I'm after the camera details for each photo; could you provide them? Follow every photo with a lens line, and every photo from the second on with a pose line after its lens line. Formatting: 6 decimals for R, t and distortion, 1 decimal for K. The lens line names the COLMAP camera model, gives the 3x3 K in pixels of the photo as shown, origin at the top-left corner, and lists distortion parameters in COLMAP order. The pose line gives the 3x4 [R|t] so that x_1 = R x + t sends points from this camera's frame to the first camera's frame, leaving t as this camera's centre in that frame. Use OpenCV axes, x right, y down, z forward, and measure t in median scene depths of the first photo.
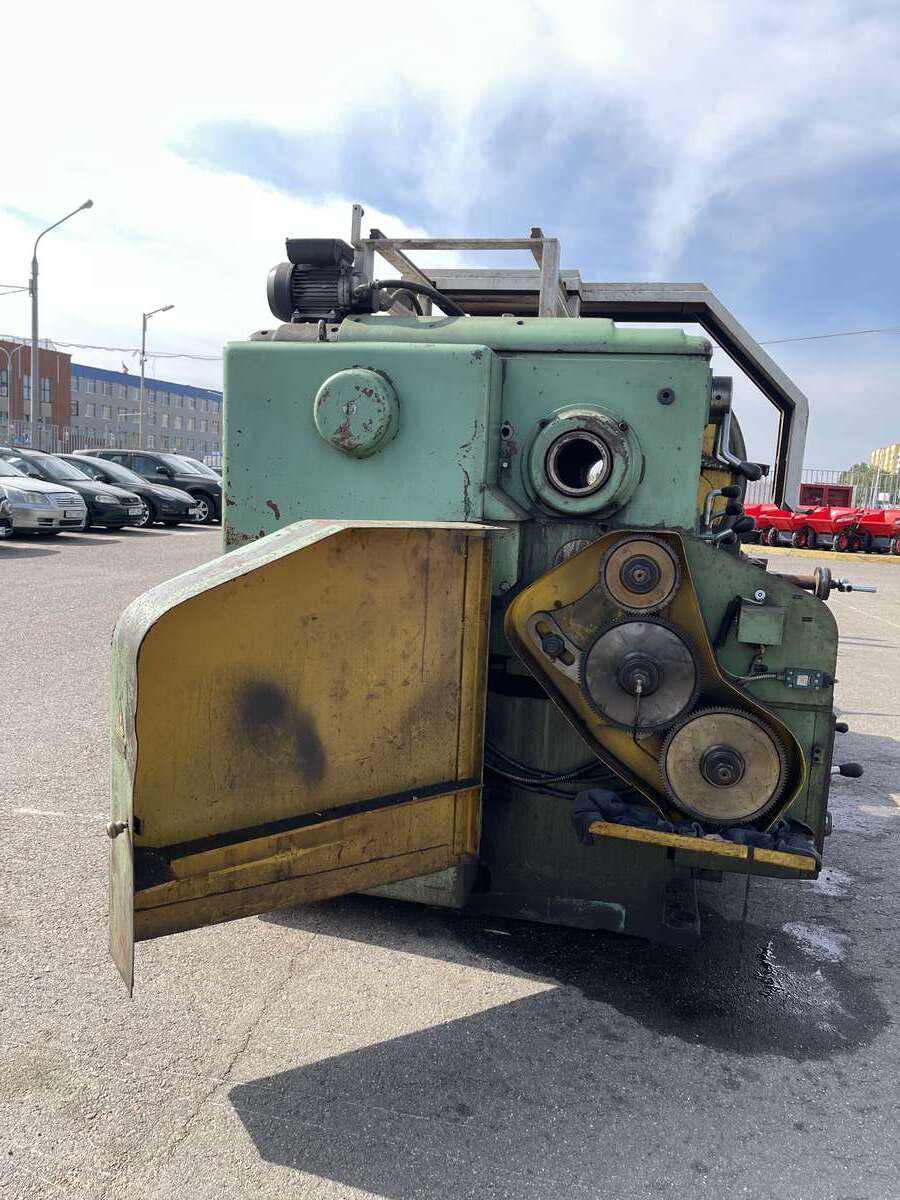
lens RADIAL K [[886.4, 0, 455.0], [0, 886.4, 594.1], [0, 0, 1]] dist [0.058475, -0.056609]
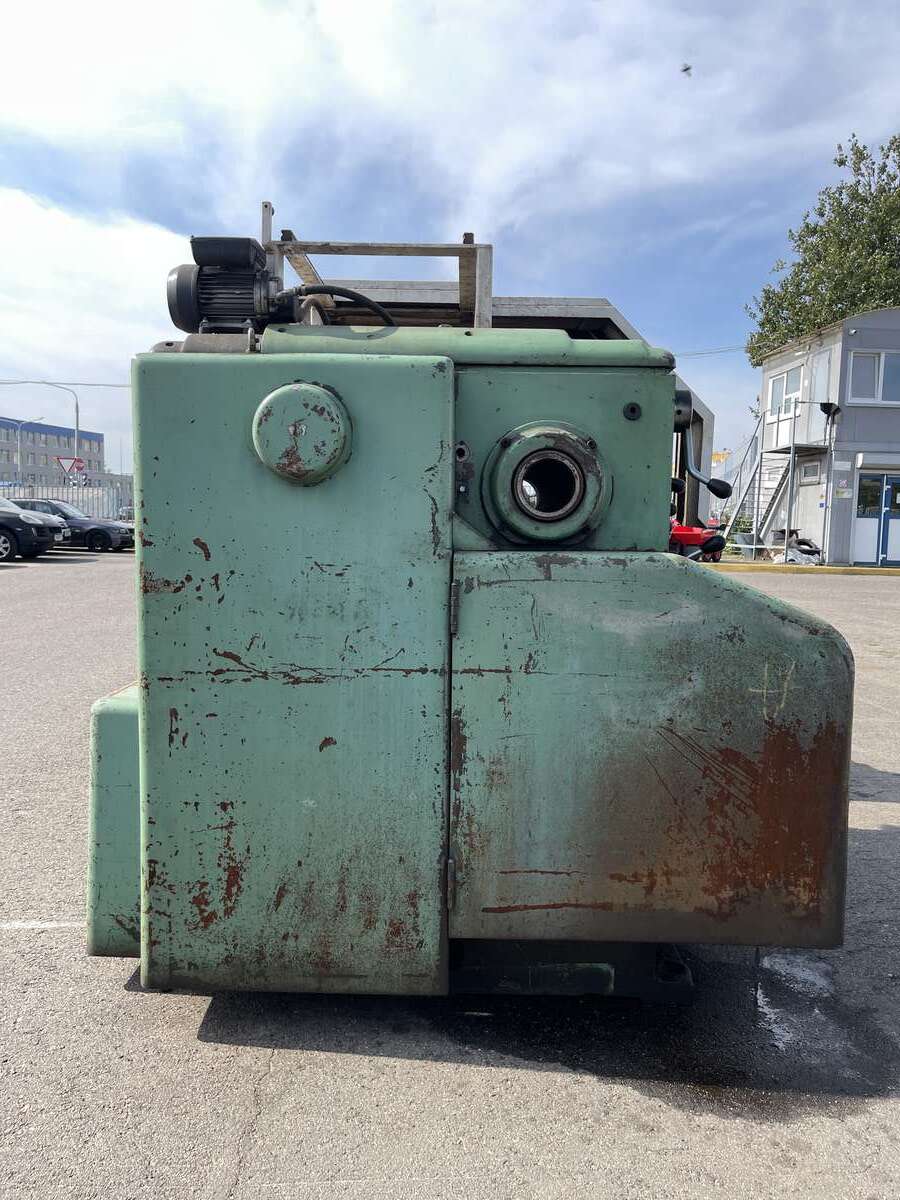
lens RADIAL K [[886.1, 0, 454.2], [0, 886.1, 585.4], [0, 0, 1]] dist [0.067150, -0.081954]
pose [[0.979913, -0.049839, 0.193099, -0.136276], [0.056441, 0.997989, -0.028839, -0.023077], [-0.191273, 0.039158, 0.980755, 0.125538]]
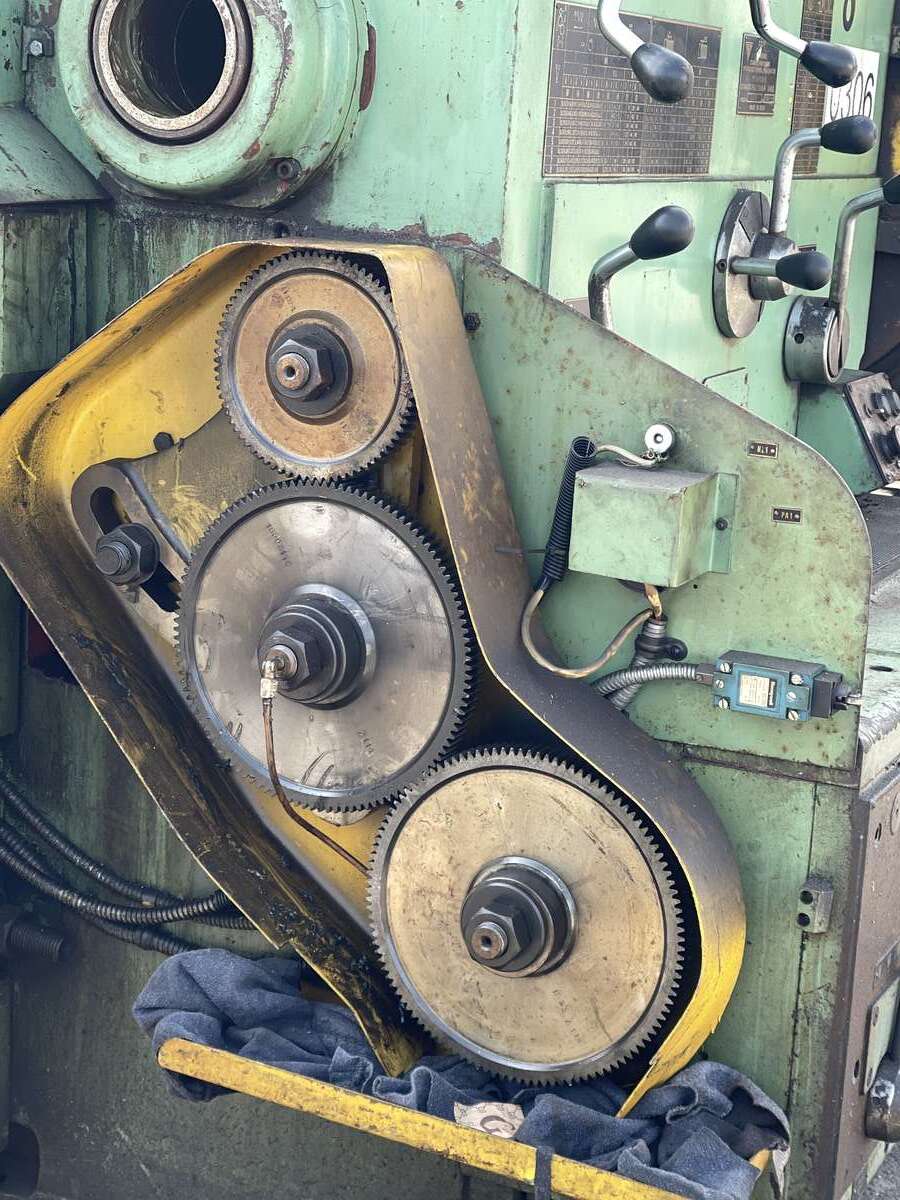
lens RADIAL K [[2199.7, 0, 448.7], [0, 2199.7, 555.6], [0, 0, 1]] dist [0.137432, 0.284470]
pose [[0.977599, 0.051559, -0.204066, 0.434342], [-0.036585, 0.996399, 0.076483, -0.016223], [0.207274, -0.067304, 0.975965, 0.142313]]
